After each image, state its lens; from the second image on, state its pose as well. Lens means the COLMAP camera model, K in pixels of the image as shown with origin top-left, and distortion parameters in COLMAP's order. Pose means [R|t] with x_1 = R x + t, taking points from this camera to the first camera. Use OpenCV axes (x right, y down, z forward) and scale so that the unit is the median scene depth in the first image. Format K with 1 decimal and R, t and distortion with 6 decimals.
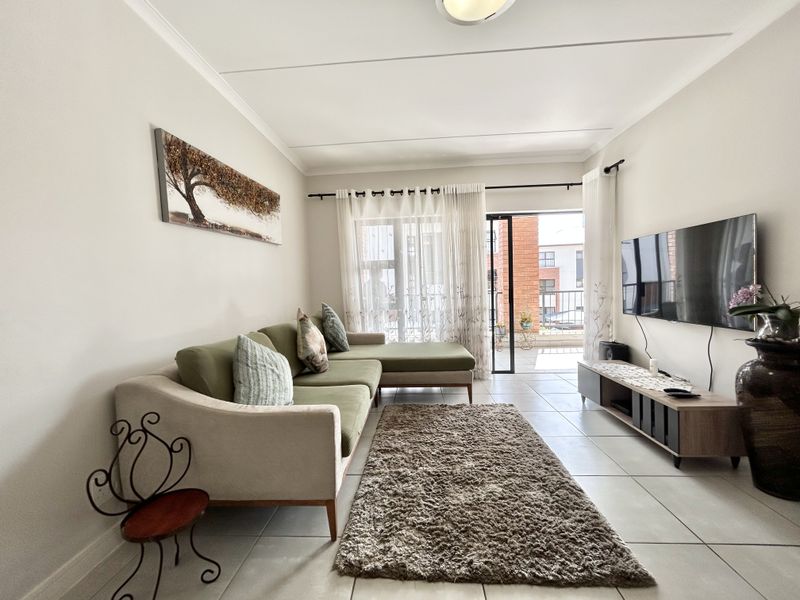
lens RADIAL K [[323.1, 0, 402.3], [0, 323.1, 298.6], [0, 0, 1]] dist [0.000940, 0.000809]
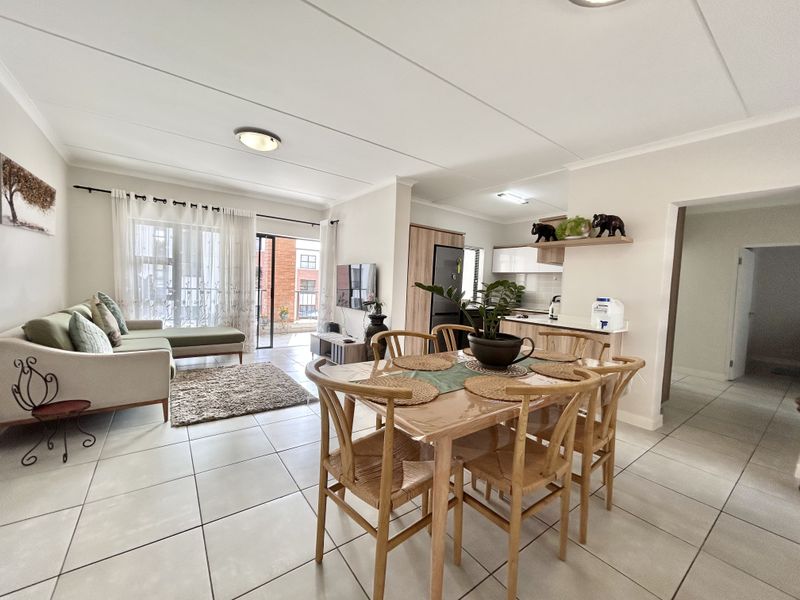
lens RADIAL K [[323.1, 0, 398.4], [0, 323.1, 299.5], [0, 0, 1]] dist [0.000940, 0.000809]
pose [[0.771409, 0.032442, 0.635512, -0.188279], [-0.038519, 0.999249, -0.004255, 0.006177], [-0.635173, -0.021197, 0.772079, -0.611897]]
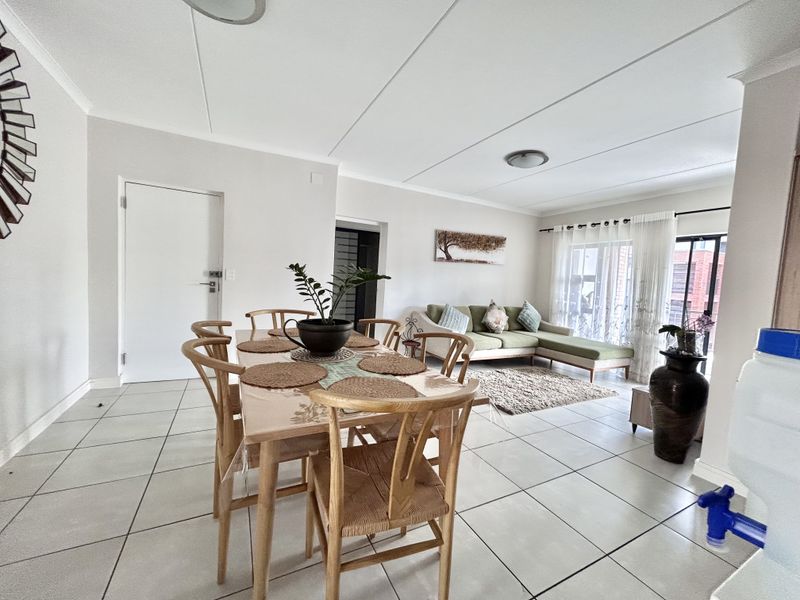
lens RADIAL K [[323.1, 0, 401.5], [0, 323.1, 301.2], [0, 0, 1]] dist [0.000940, 0.000809]
pose [[0.508180, 0.116385, -0.853351, 0.976390], [-0.110353, 0.991459, 0.069505, -0.031881], [0.854151, 0.058849, 0.516684, -0.440614]]
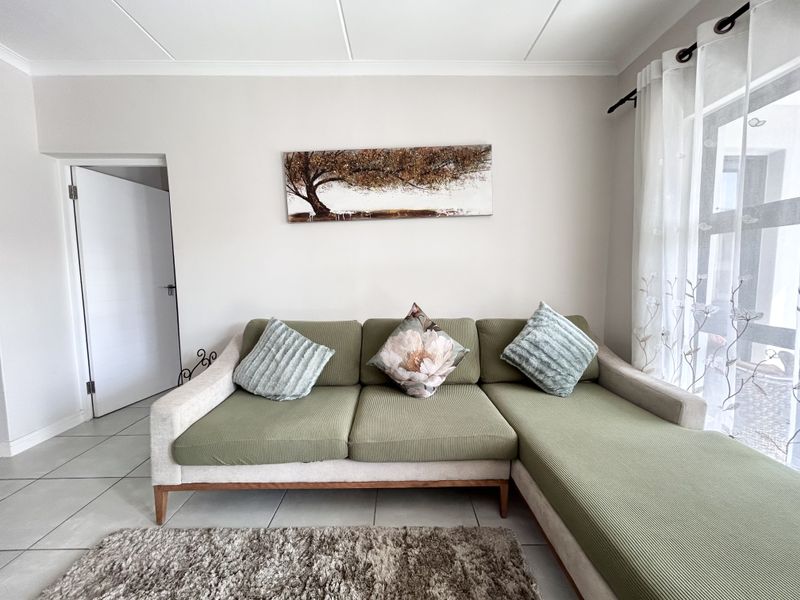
lens RADIAL K [[323.1, 0, 400.2], [0, 323.1, 301.7], [0, 0, 1]] dist [0.000940, 0.000809]
pose [[0.065855, 0.110918, -0.991645, 0.387364], [-0.037552, 0.993374, 0.108617, -0.048191], [0.997122, 0.030085, 0.069584, 0.824527]]
